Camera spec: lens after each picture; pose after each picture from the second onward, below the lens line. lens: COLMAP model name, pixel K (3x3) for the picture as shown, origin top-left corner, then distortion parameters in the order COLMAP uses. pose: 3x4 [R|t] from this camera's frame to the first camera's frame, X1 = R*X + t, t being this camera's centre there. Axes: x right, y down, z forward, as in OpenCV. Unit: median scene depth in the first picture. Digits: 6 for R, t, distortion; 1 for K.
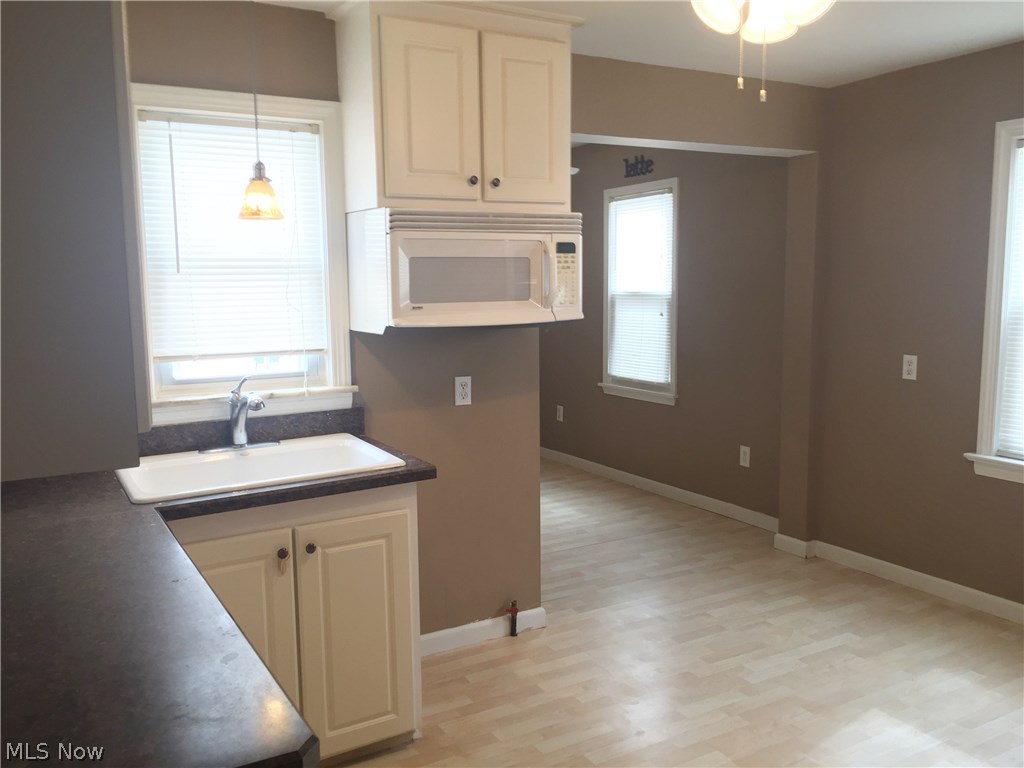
lens RADIAL K [[884.3, 0, 506.4], [0, 884.3, 381.9], [0, 0, 1]] dist [0.049245, -0.086965]
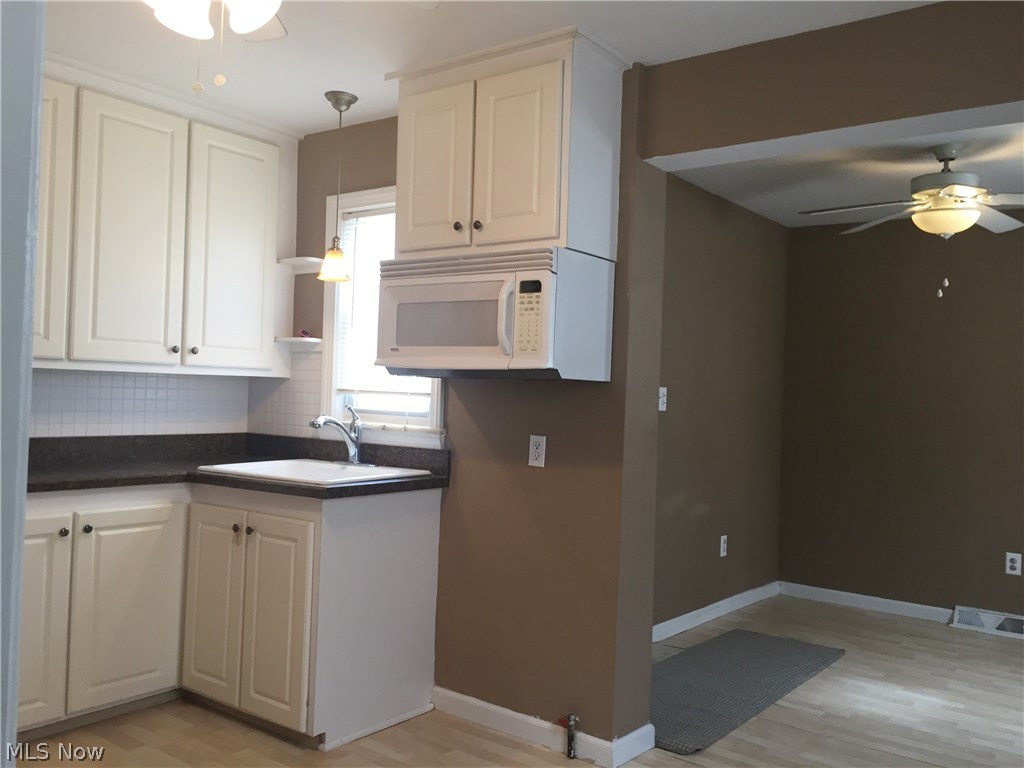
lens RADIAL K [[884.3, 0, 506.4], [0, 884.3, 381.9], [0, 0, 1]] dist [0.049245, -0.086965]
pose [[0.371613, 0.014890, -0.928268, 0.870977], [-0.154644, 0.986895, -0.046078, -0.014989], [0.915417, 0.160674, 0.369046, 0.673509]]
